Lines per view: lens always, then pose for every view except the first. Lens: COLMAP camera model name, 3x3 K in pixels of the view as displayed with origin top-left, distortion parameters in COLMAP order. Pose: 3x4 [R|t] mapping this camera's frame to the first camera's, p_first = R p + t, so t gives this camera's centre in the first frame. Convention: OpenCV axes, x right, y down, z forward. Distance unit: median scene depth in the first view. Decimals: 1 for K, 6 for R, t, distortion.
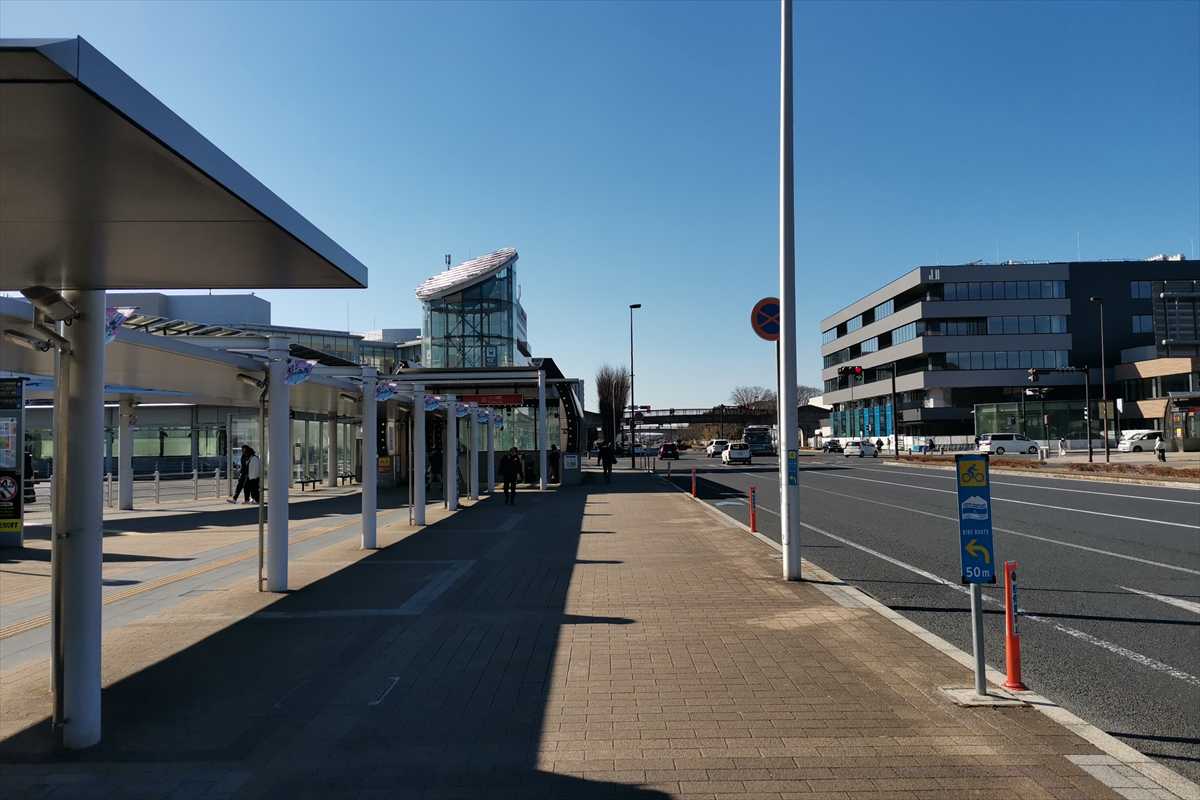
lens RADIAL K [[870.1, 0, 600.0], [0, 870.1, 400.0], [0, 0, 1]] dist [0.071340, -0.002517]
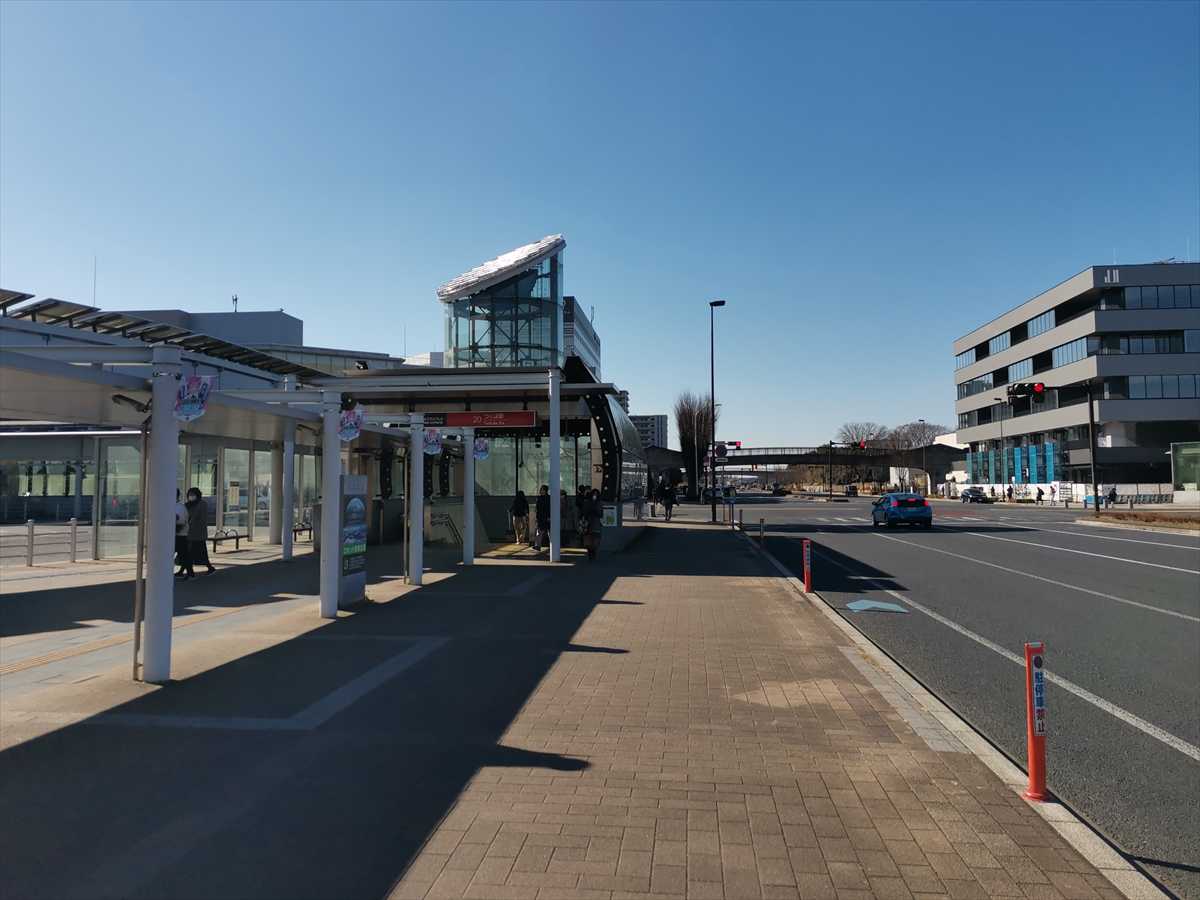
lens RADIAL K [[841.7, 0, 607.3], [0, 841.7, 428.5], [0, 0, 1]] dist [0.097803, -0.093890]
pose [[0.994323, 0.005621, -0.106256, 0.017514], [-0.007537, 0.999816, -0.017637, 0.008952], [0.106138, 0.018337, 0.994182, 0.197430]]
